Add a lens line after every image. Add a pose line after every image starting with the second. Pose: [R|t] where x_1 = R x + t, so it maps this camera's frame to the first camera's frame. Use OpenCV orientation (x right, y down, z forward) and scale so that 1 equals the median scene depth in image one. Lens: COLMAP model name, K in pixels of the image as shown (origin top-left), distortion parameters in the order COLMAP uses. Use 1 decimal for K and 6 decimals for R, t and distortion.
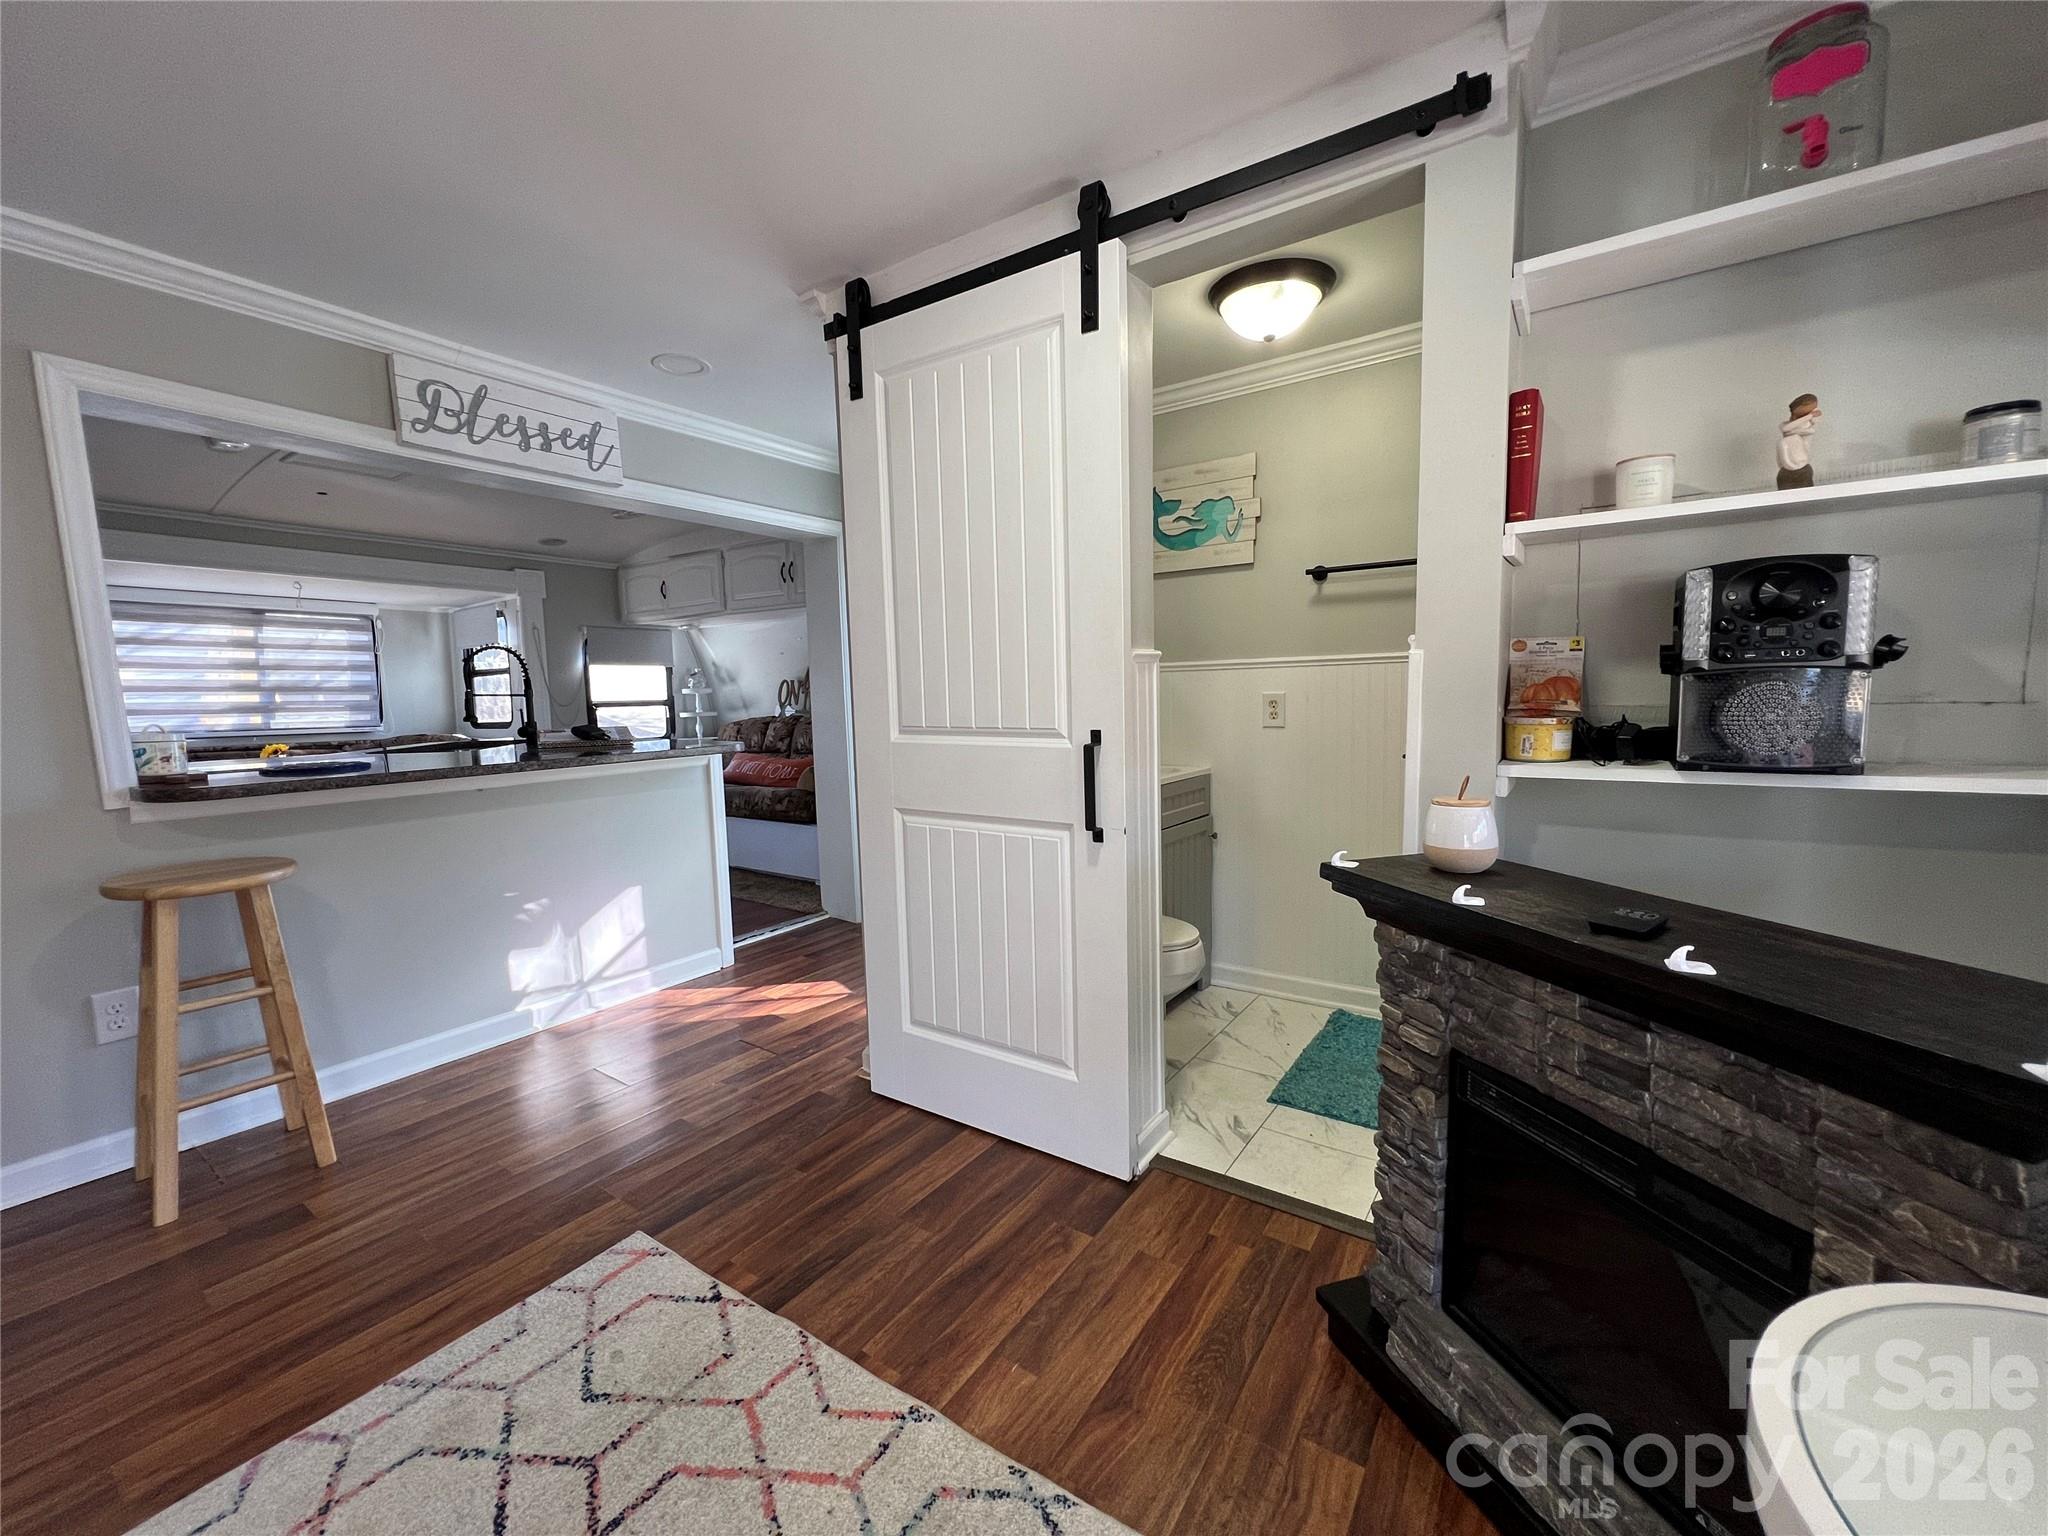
lens RADIAL K [[826.0, 0, 1023.7], [0, 826.0, 765.4], [0, 0, 1]] dist [0.000825, -0.000295]
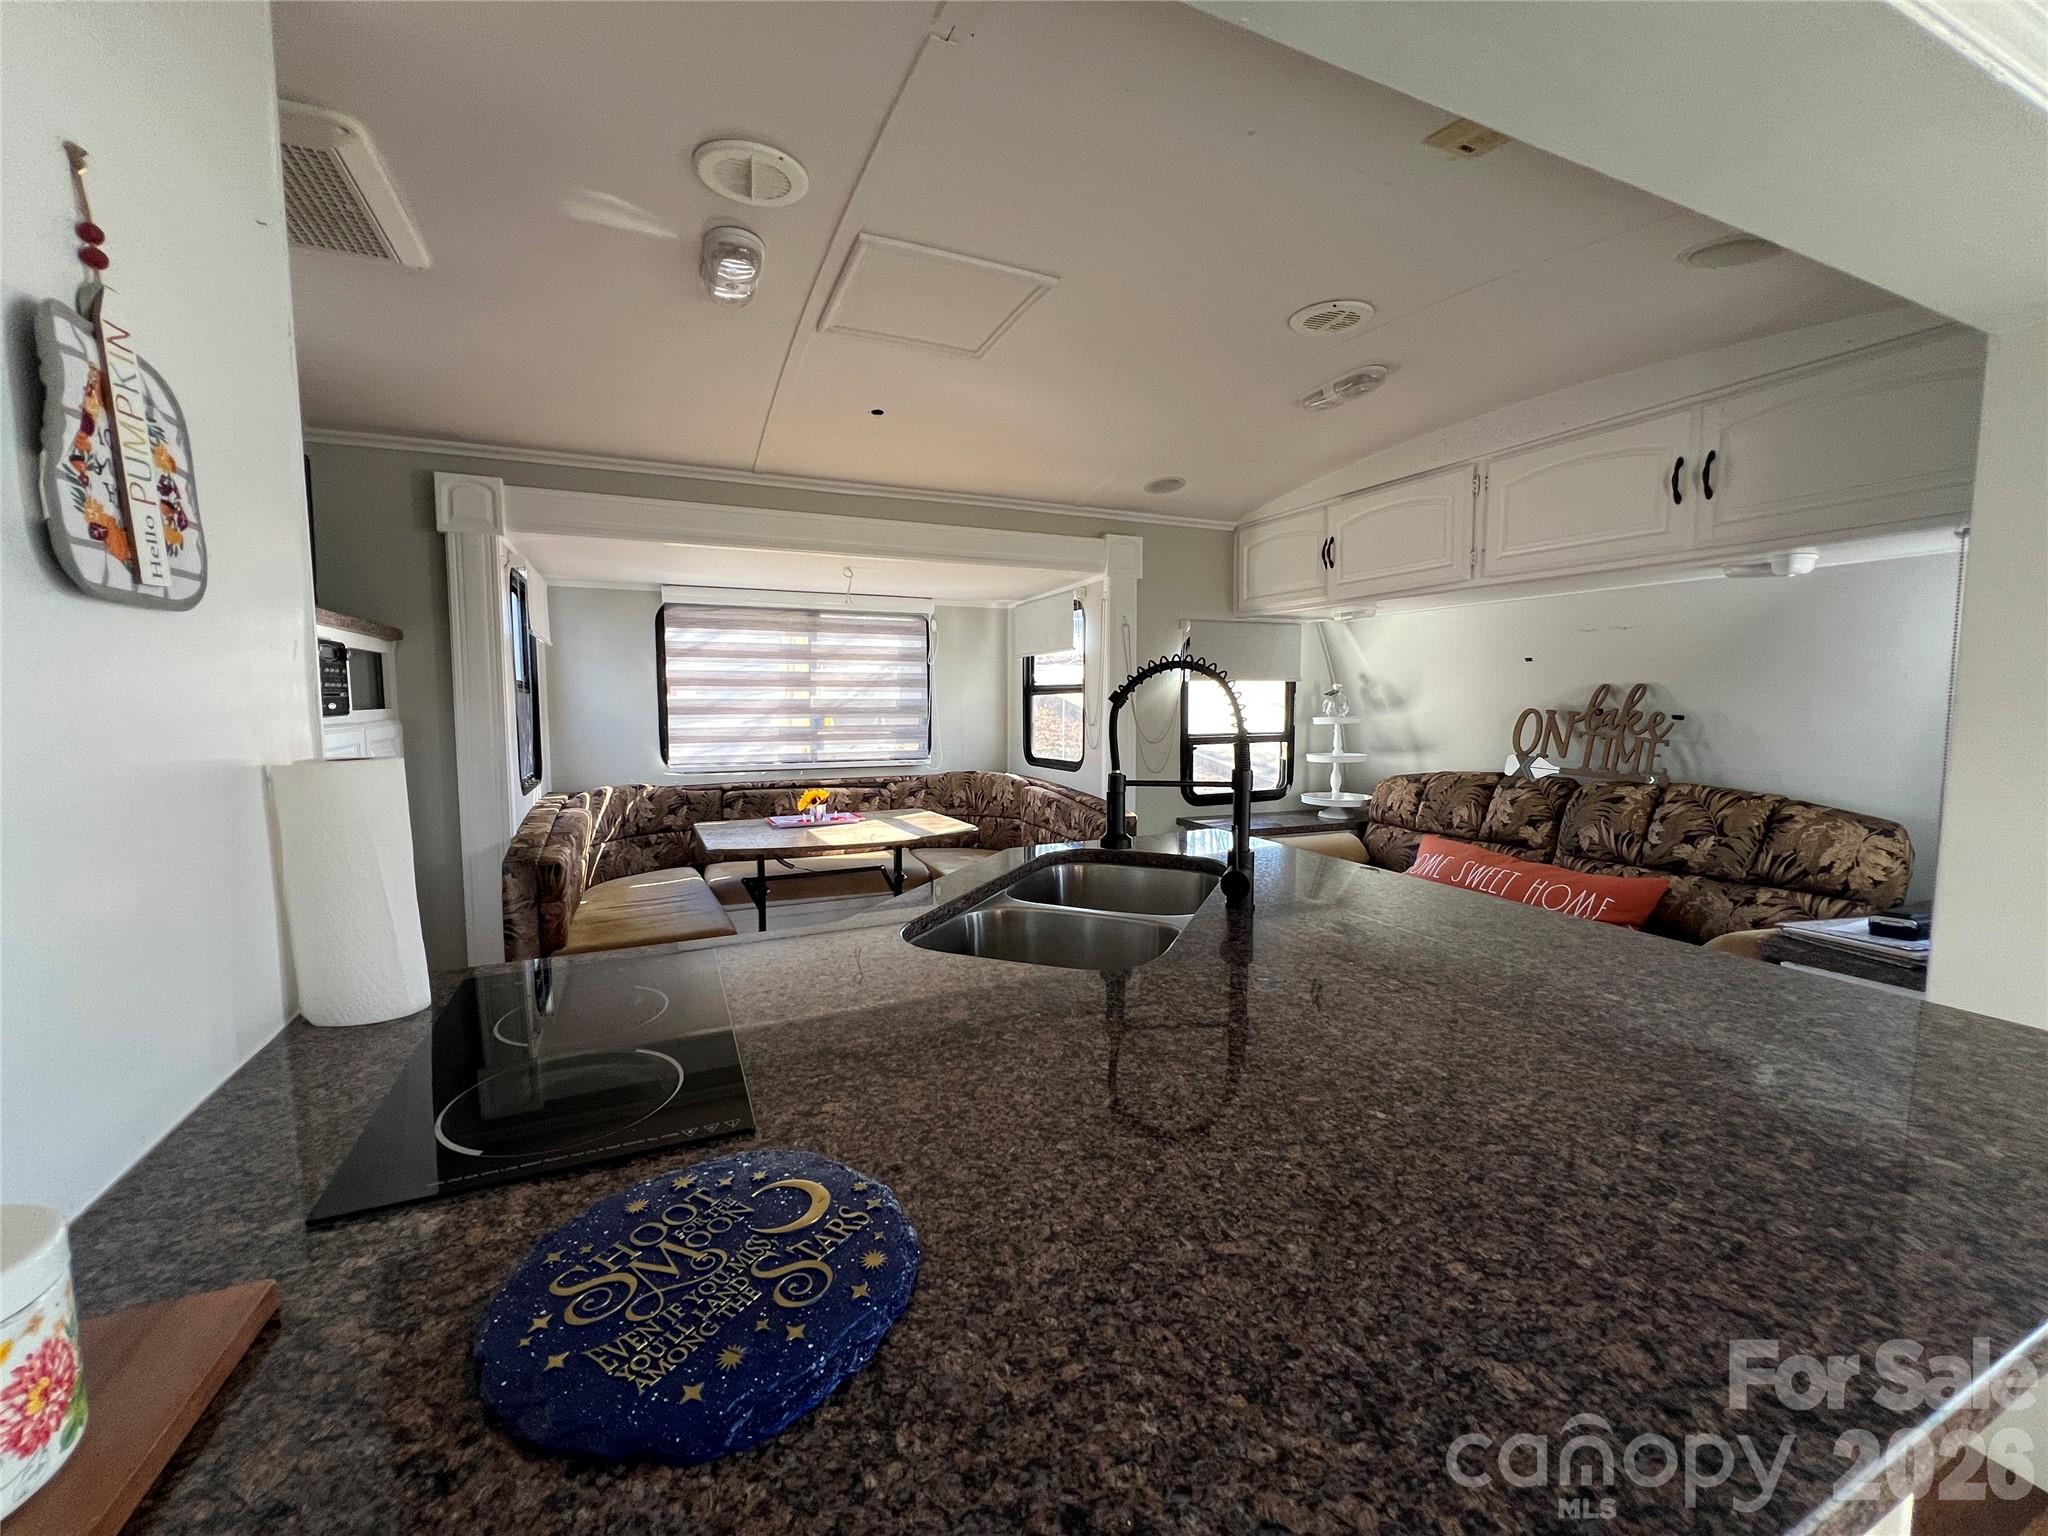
lens RADIAL K [[826.0, 0, 1020.8], [0, 826.0, 761.5], [0, 0, 1]] dist [0.000825, -0.000295]
pose [[0.857596, 0.056831, -0.511174, -0.315378], [-0.057570, 0.998238, 0.014396, -0.061260], [0.511092, 0.017082, 0.859356, 0.389550]]
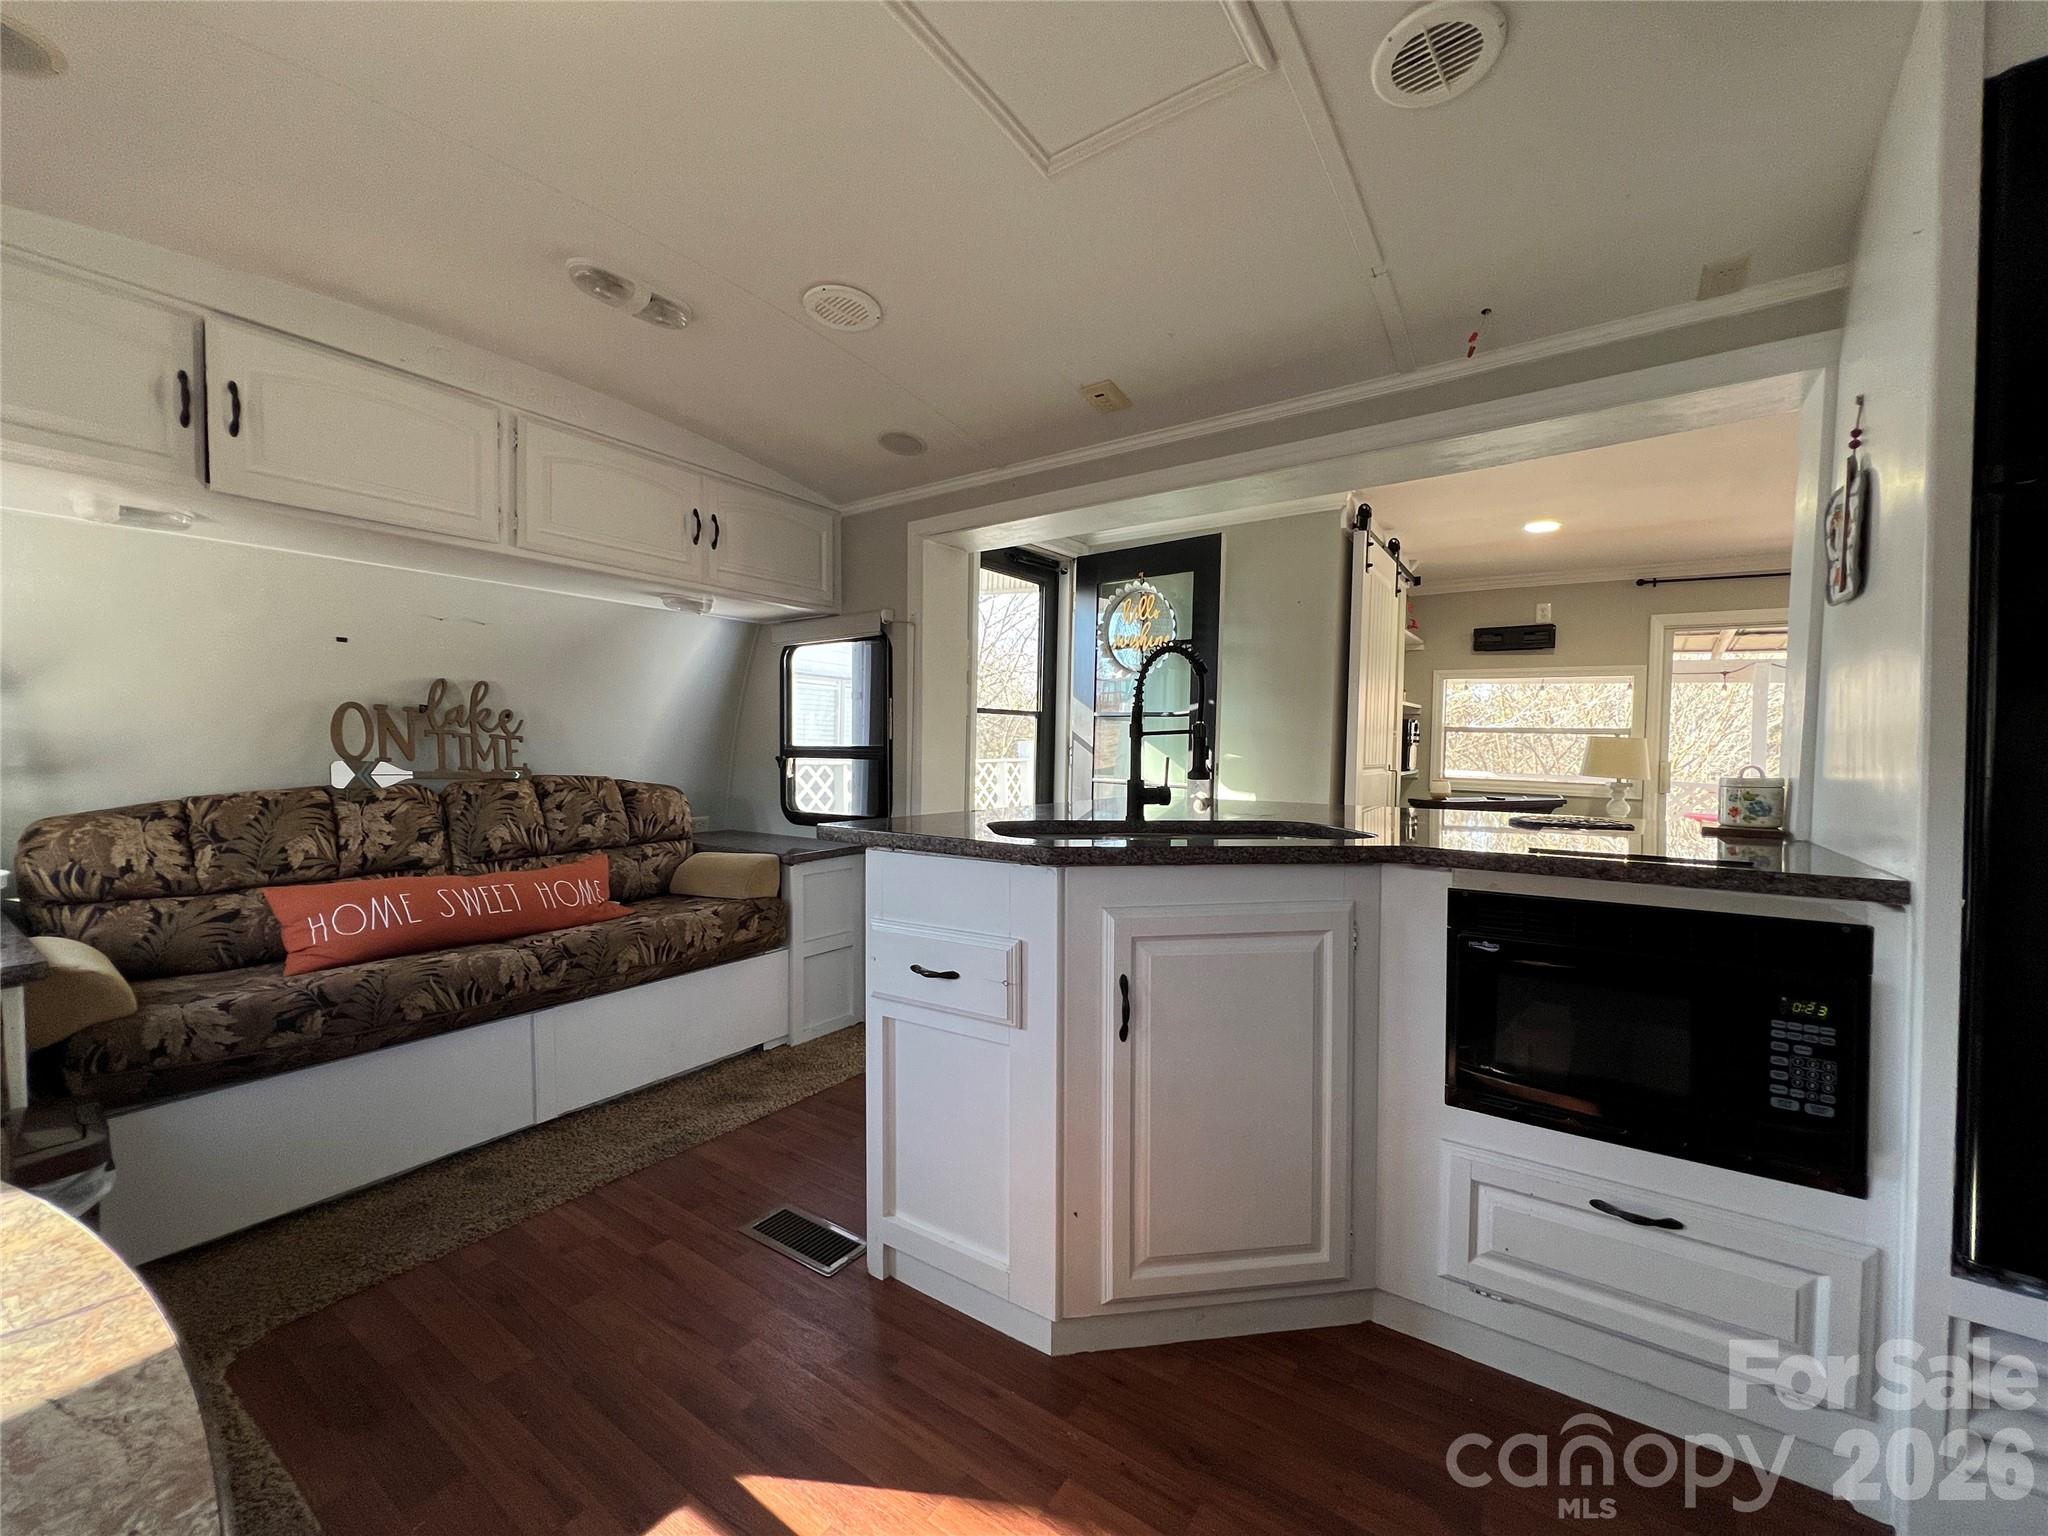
lens RADIAL K [[826.0, 0, 1031.0], [0, 826.0, 769.7], [0, 0, 1]] dist [0.000825, -0.000295]
pose [[-0.003703, -0.011199, 0.999930, -0.762488], [0.080595, 0.996681, 0.011461, -0.048077], [-0.996740, 0.080631, -0.002788, 0.692045]]
